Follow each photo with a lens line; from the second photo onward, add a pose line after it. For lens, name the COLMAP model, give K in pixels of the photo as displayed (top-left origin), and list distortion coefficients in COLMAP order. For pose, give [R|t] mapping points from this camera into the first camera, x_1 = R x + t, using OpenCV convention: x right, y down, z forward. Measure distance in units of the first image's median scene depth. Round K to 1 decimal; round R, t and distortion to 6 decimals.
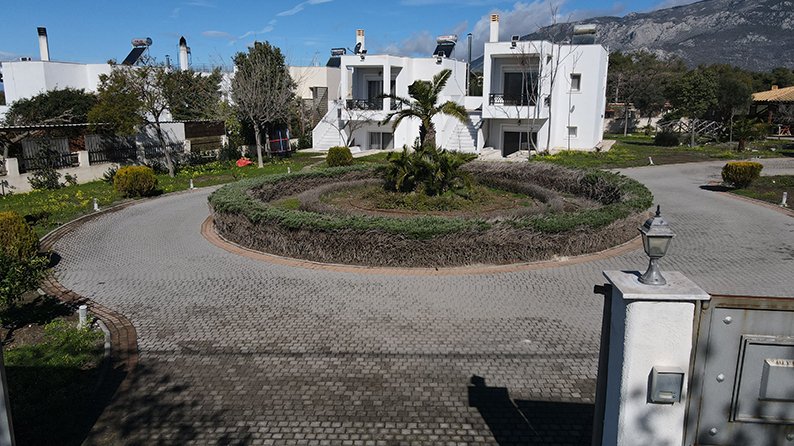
lens RADIAL K [[587.2, 0, 396.8], [0, 587.2, 224.7], [0, 0, 1]] dist [-0.001712, 0.024881]
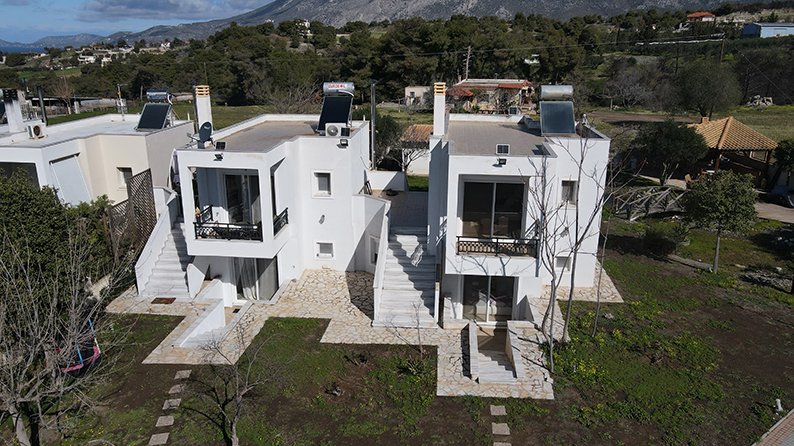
lens RADIAL K [[587.2, 0, 391.3], [0, 587.2, 223.6], [0, 0, 1]] dist [-0.001712, 0.024881]
pose [[0.956342, -0.090740, 0.277805, -0.091084], [0.063333, 0.992336, 0.106108, -0.392931], [-0.285304, -0.083881, 0.954759, 0.586437]]
